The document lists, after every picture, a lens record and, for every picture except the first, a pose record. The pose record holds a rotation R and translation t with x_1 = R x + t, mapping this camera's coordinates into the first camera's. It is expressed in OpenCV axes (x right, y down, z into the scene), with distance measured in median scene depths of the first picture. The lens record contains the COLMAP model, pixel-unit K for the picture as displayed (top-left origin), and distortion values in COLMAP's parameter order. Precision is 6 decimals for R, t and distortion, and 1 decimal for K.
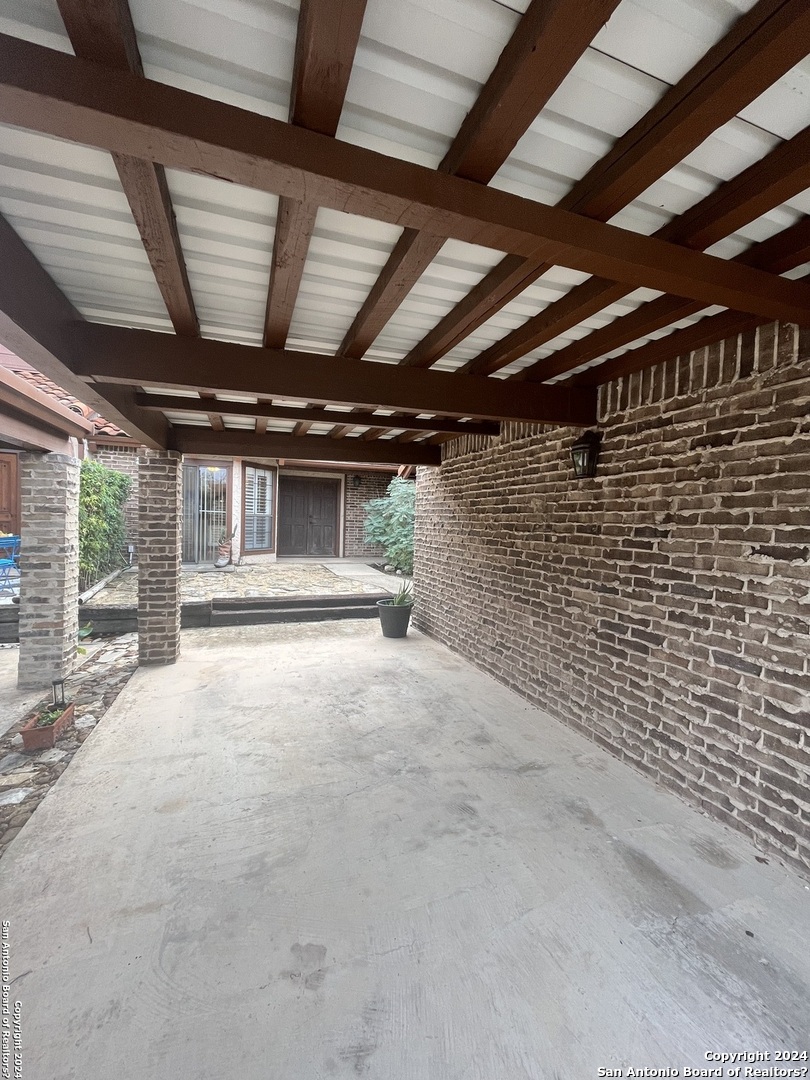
lens RADIAL K [[435.6, 0, 405.0], [0, 435.6, 540.0], [0, 0, 1]] dist [-0.003314, -0.000203]
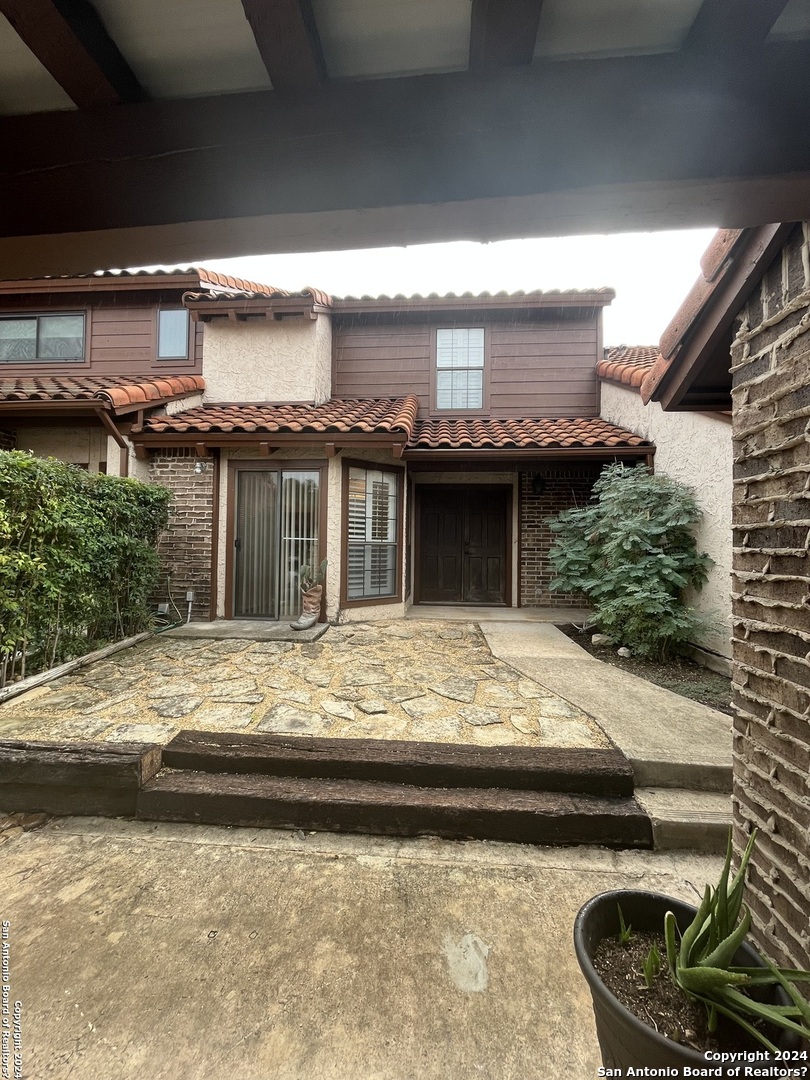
lens RADIAL K [[435.6, 0, 405.0], [0, 435.6, 540.0], [0, 0, 1]] dist [-0.003314, -0.000203]
pose [[0.905714, -0.024674, -0.423171, -0.026576], [-0.001679, 0.998088, -0.061790, -0.022206], [0.423886, 0.056675, 0.903941, 0.442976]]
